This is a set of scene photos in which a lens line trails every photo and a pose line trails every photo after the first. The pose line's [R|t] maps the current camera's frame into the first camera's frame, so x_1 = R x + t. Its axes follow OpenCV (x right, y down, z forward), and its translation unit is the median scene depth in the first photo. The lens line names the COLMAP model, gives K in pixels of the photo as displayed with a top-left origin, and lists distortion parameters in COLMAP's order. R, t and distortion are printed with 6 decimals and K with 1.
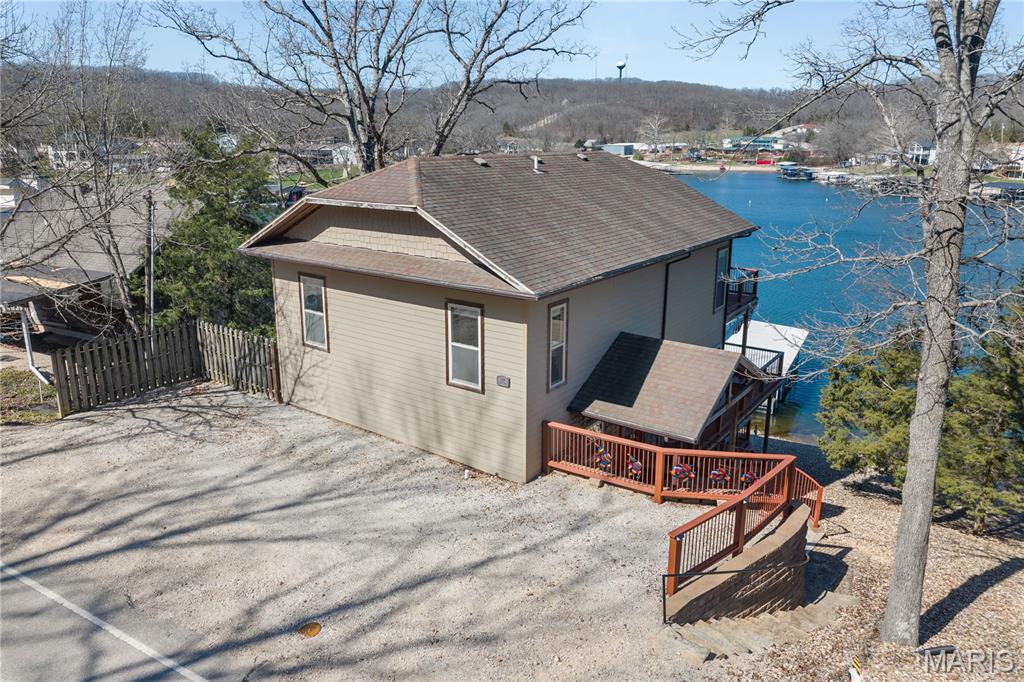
lens RADIAL K [[719.7, 0, 514.3], [0, 719.7, 313.3], [0, 0, 1]] dist [-0.026873, -0.009337]
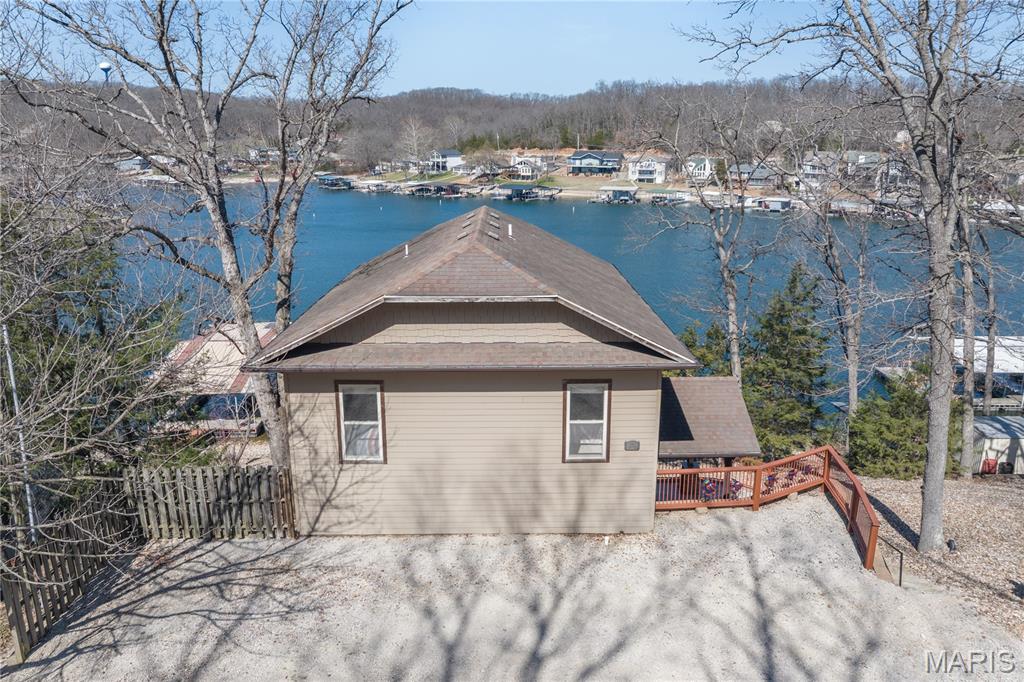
lens RADIAL K [[719.7, 0, 511.7], [0, 719.7, 336.5], [0, 0, 1]] dist [-0.026873, -0.009337]
pose [[0.799410, -0.159537, 0.579217, -0.610396], [0.147501, 0.986708, 0.068199, -0.134608], [-0.582398, 0.030917, 0.812316, 0.179560]]
